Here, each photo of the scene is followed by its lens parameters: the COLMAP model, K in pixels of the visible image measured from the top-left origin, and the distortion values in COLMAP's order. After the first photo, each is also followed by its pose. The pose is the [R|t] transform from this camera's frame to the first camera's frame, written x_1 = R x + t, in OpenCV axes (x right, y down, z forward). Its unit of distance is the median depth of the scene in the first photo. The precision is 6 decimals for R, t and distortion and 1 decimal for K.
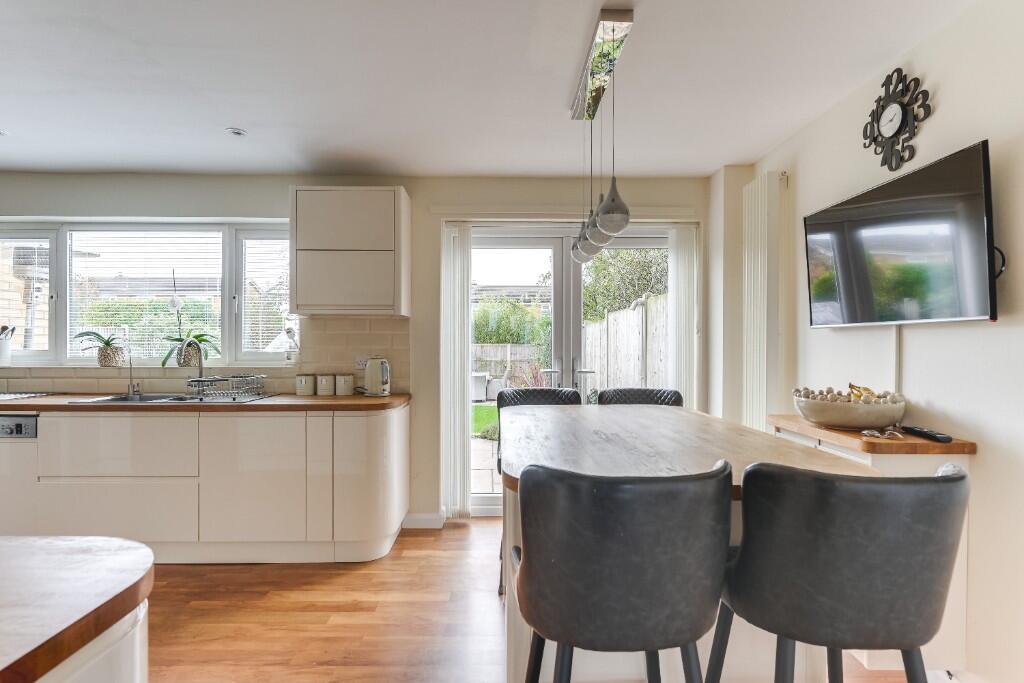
lens RADIAL K [[523.0, 0, 512.0], [0, 523.0, 341.5], [0, 0, 1]] dist [-0.004230, -0.001203]
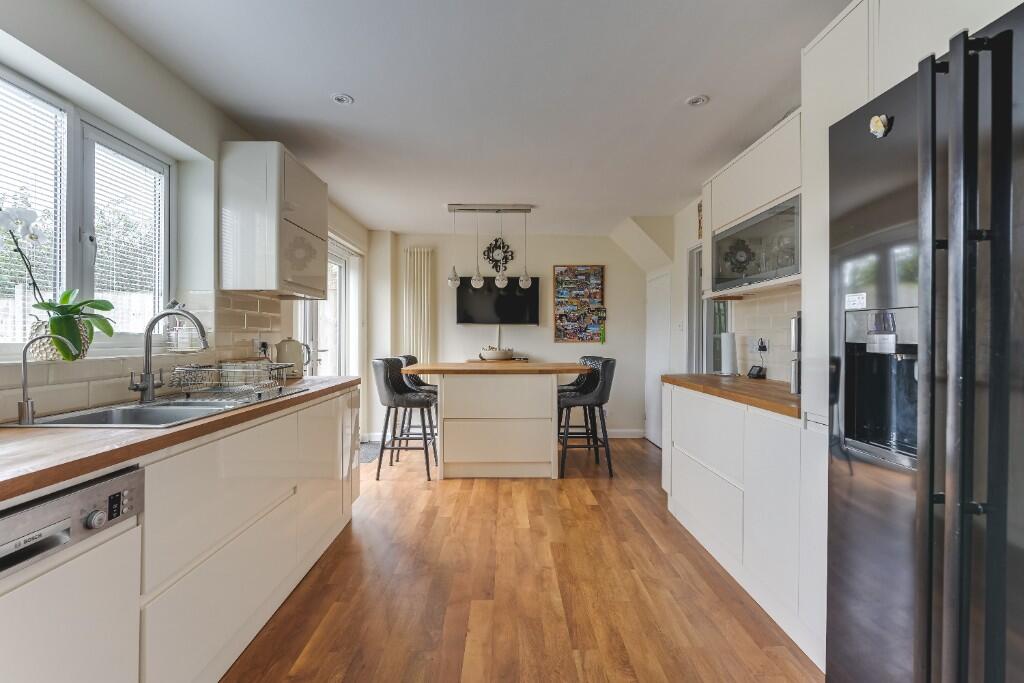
lens RADIAL K [[462.0, 0, 516.7], [0, 462.0, 337.9], [0, 0, 1]] dist [-0.006972, -0.000105]
pose [[-0.020021, -0.001374, 0.999799, -1.134804], [-0.008239, 0.999965, 0.001209, 0.022580], [-0.999766, -0.008213, -0.020032, 0.578130]]
